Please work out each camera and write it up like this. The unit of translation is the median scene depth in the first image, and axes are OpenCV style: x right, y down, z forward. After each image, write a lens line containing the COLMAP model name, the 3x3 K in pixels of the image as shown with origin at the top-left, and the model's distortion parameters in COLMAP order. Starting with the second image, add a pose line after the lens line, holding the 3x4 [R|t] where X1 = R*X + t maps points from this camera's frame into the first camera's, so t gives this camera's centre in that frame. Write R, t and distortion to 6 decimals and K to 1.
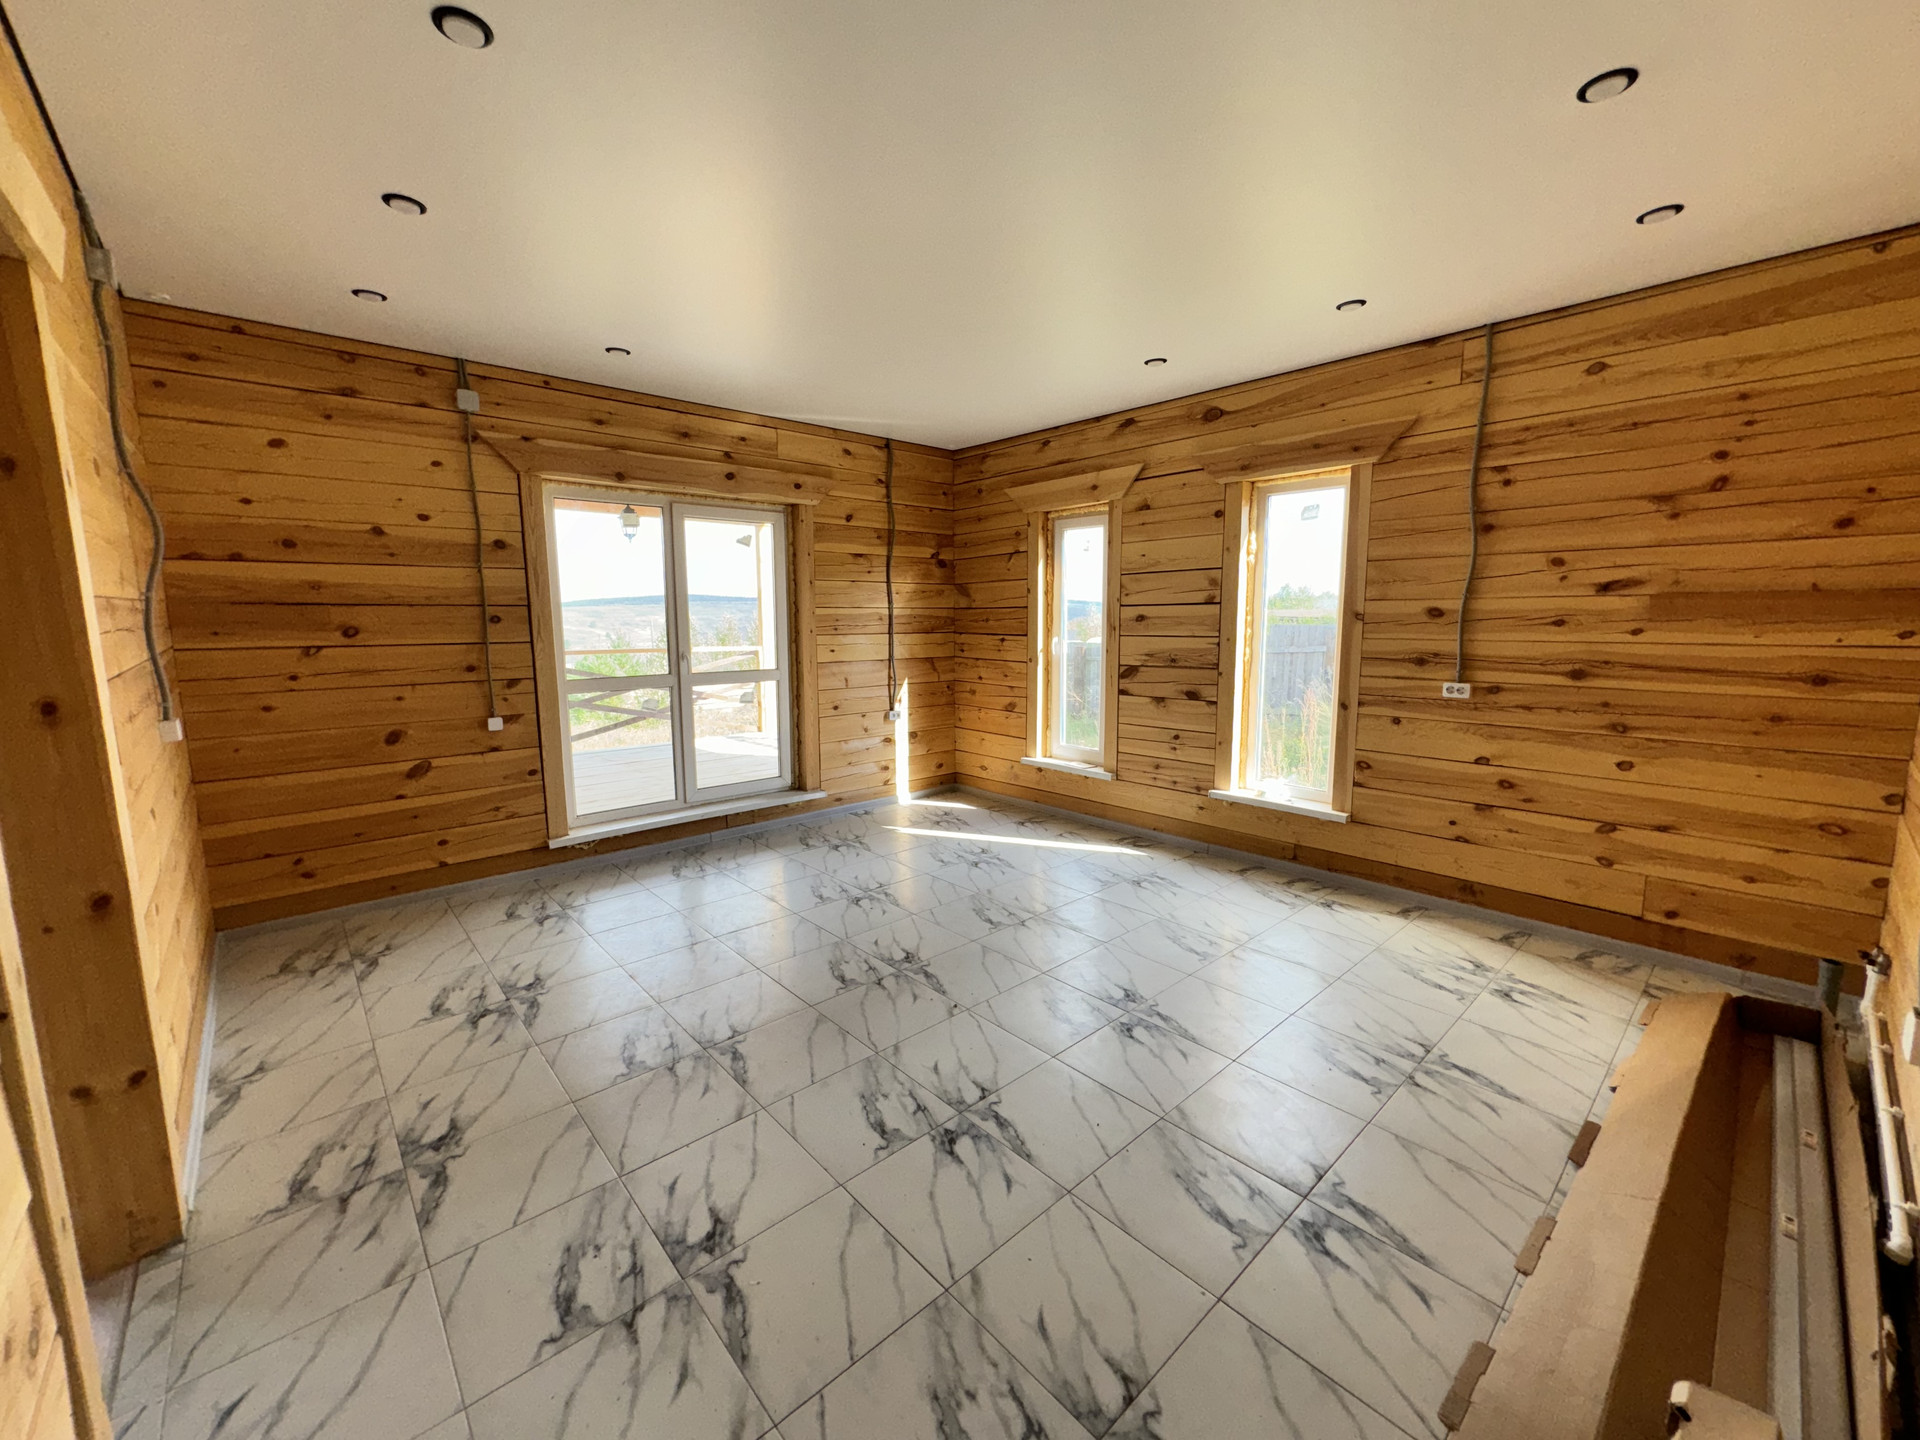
lens RADIAL K [[764.8, 0, 959.5], [0, 764.8, 720.4], [0, 0, 1]] dist [-0.001054, 0.000431]
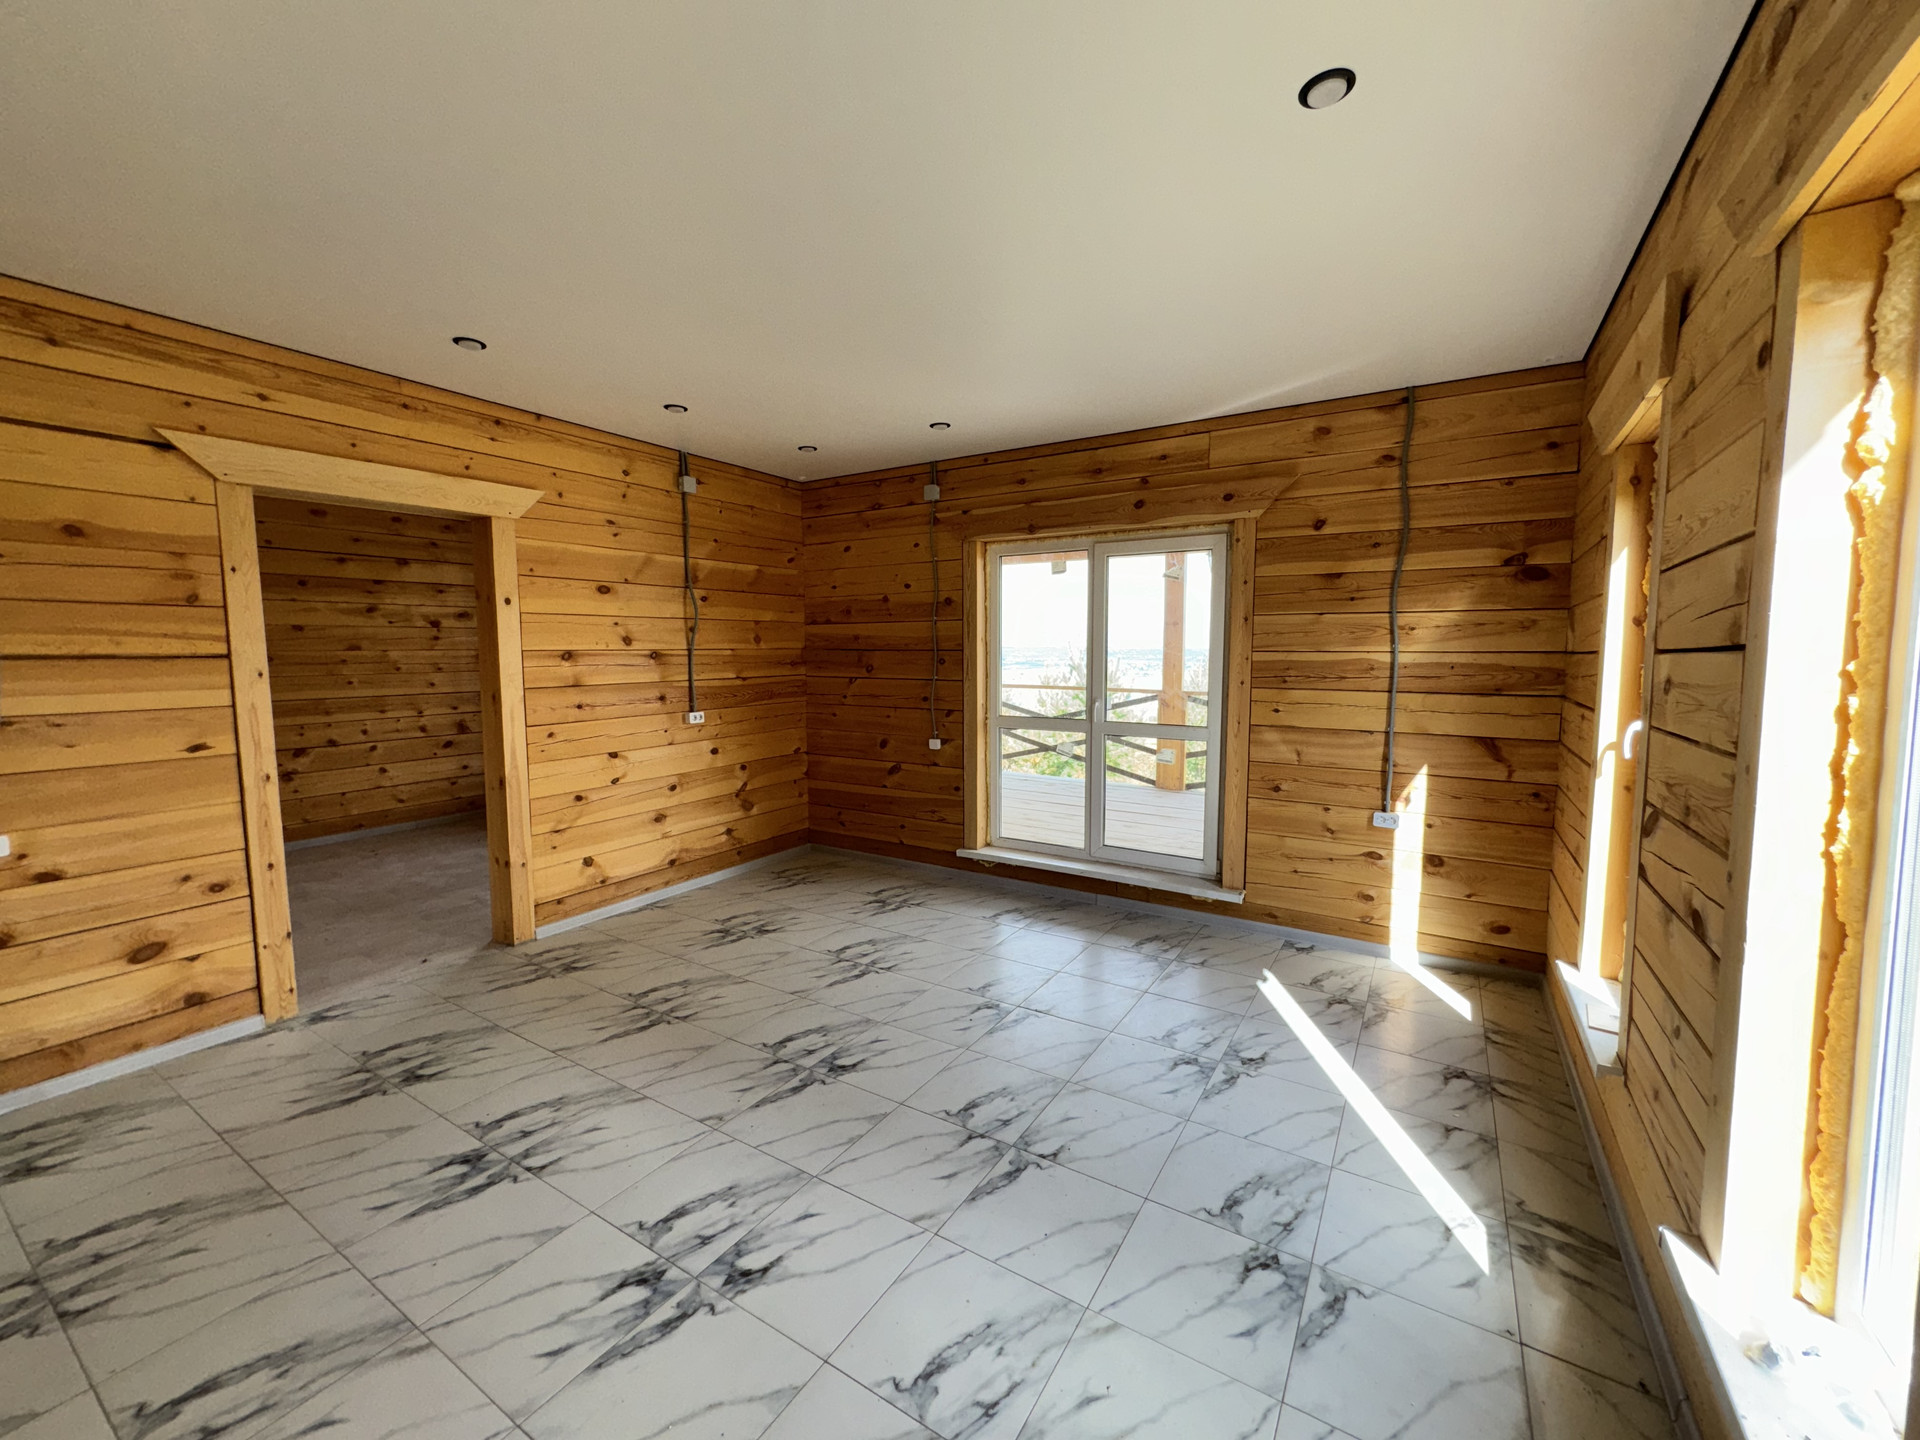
lens RADIAL K [[764.8, 0, 958.2], [0, 764.8, 720.0], [0, 0, 1]] dist [-0.001054, 0.000431]
pose [[0.272882, 0.090470, -0.957784, 0.623679], [-0.135328, 0.989279, 0.054889, -0.112589], [0.952482, 0.114637, 0.282200, 0.703957]]
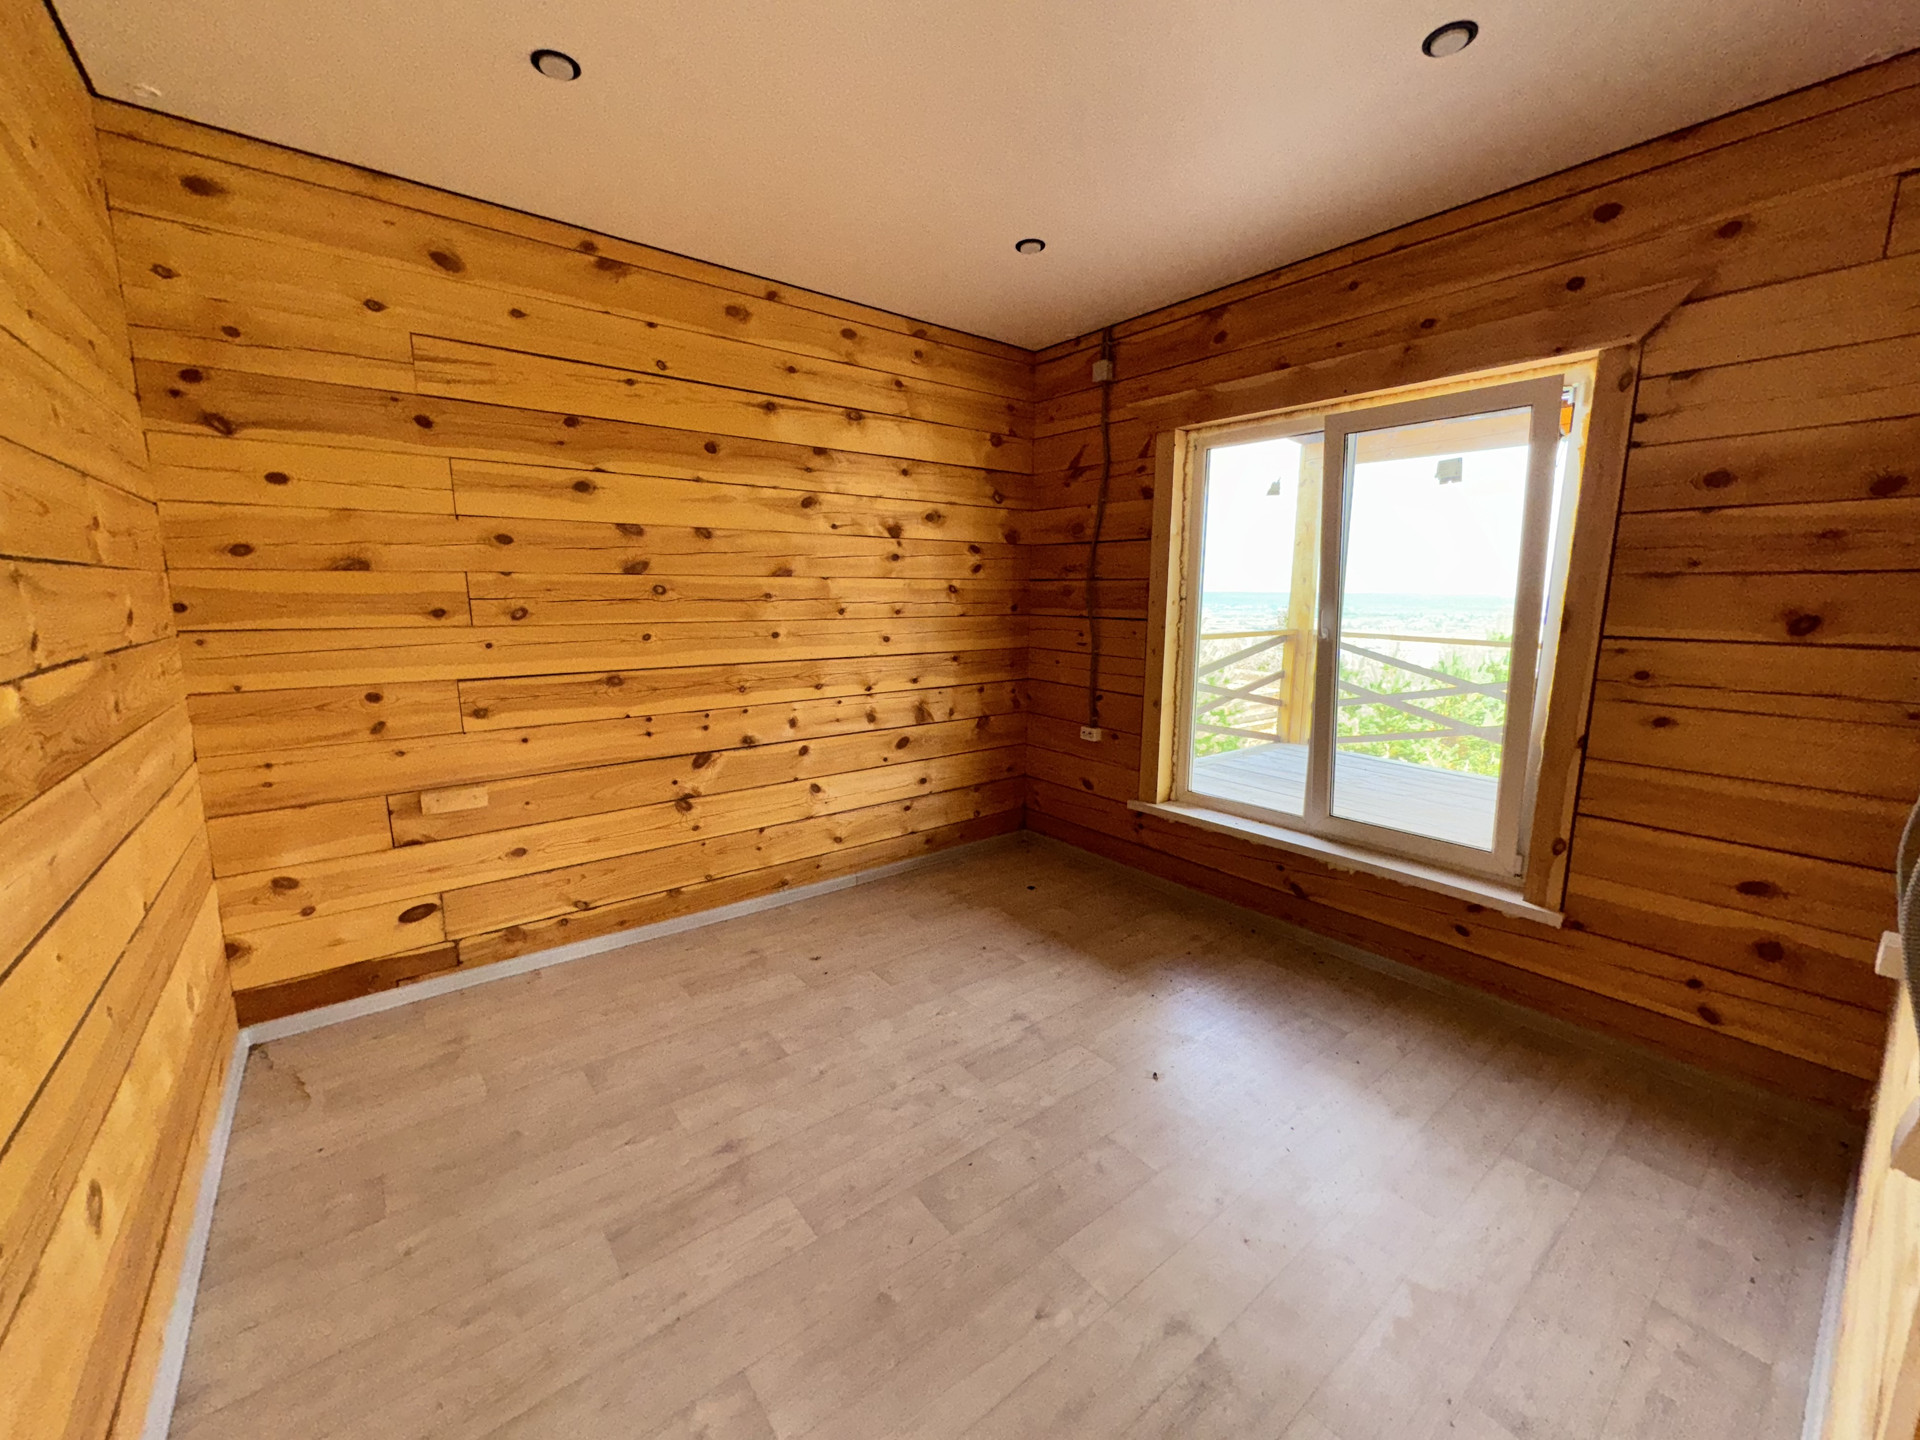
lens RADIAL K [[764.8, 0, 969.4], [0, 764.8, 717.7], [0, 0, 1]] dist [-0.001054, 0.000431]
pose [[0.103173, 0.170709, -0.979905, 0.519482], [-0.153612, 0.976078, 0.153868, -0.101375], [0.982730, 0.134650, 0.126927, 0.634614]]
